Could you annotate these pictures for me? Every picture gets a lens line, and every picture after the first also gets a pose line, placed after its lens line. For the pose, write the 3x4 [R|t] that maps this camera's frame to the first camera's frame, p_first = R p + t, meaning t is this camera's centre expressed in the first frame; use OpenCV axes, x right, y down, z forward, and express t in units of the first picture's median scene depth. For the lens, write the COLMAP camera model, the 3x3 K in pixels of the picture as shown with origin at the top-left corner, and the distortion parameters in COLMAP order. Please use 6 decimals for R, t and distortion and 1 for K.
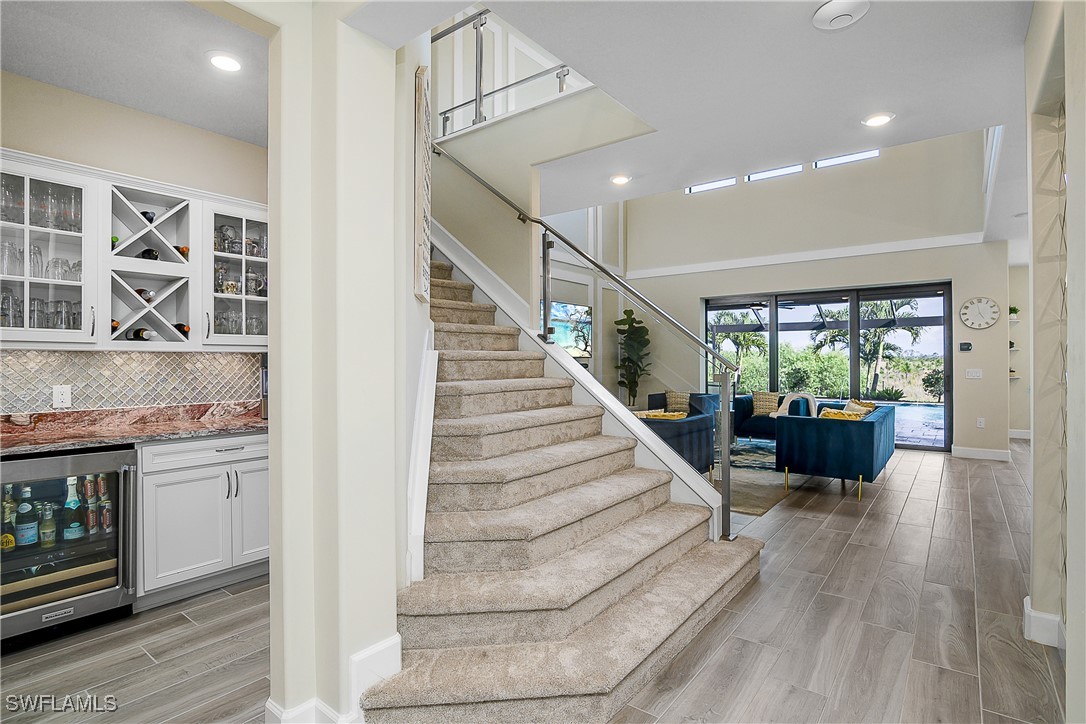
lens RADIAL K [[541.5, 0, 519.1], [0, 541.5, 354.5], [0, 0, 1]] dist [-0.017879, 0.007783]
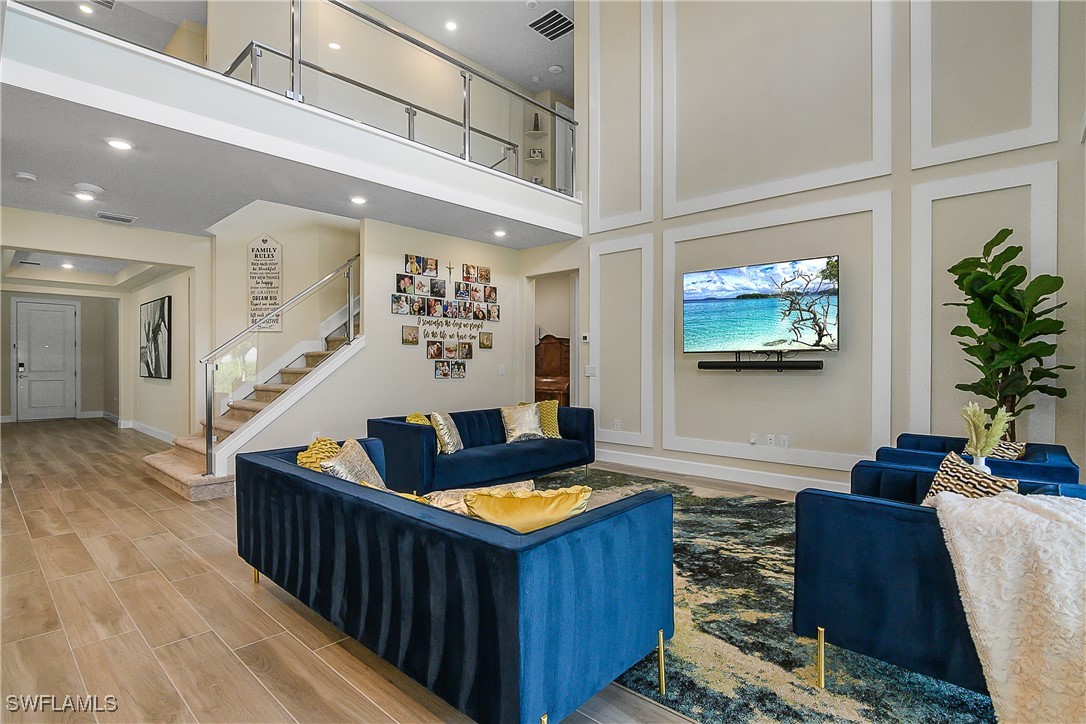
lens RADIAL K [[541.5, 0, 517.8], [0, 541.5, 380.7], [0, 0, 1]] dist [-0.017879, 0.007783]
pose [[-0.056544, 0.031424, -0.997905, 0.672924], [-0.007504, 0.999463, 0.031898, 0.013334], [0.998372, 0.009292, -0.056278, 0.731885]]
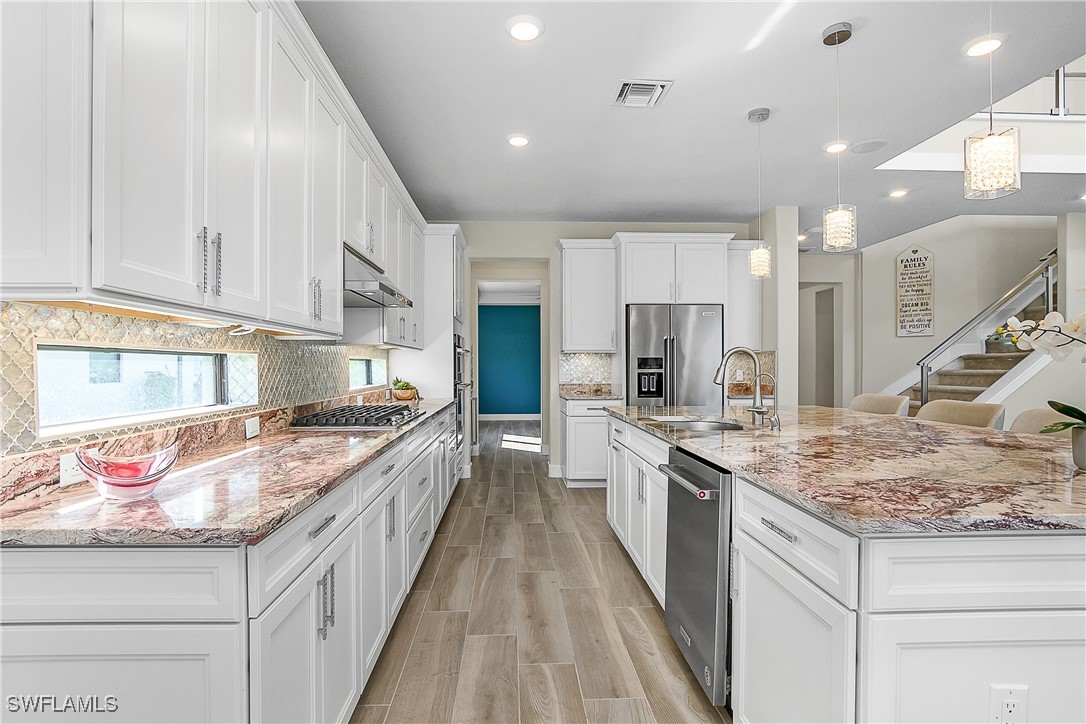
lens RADIAL K [[541.5, 0, 535.6], [0, 541.5, 365.7], [0, 0, 1]] dist [-0.017879, 0.007783]
pose [[-0.726335, 0.001000, -0.687340, 0.900075], [-0.002851, 0.999986, 0.004468, 0.013769], [0.687335, 0.005205, -0.726322, 0.530911]]
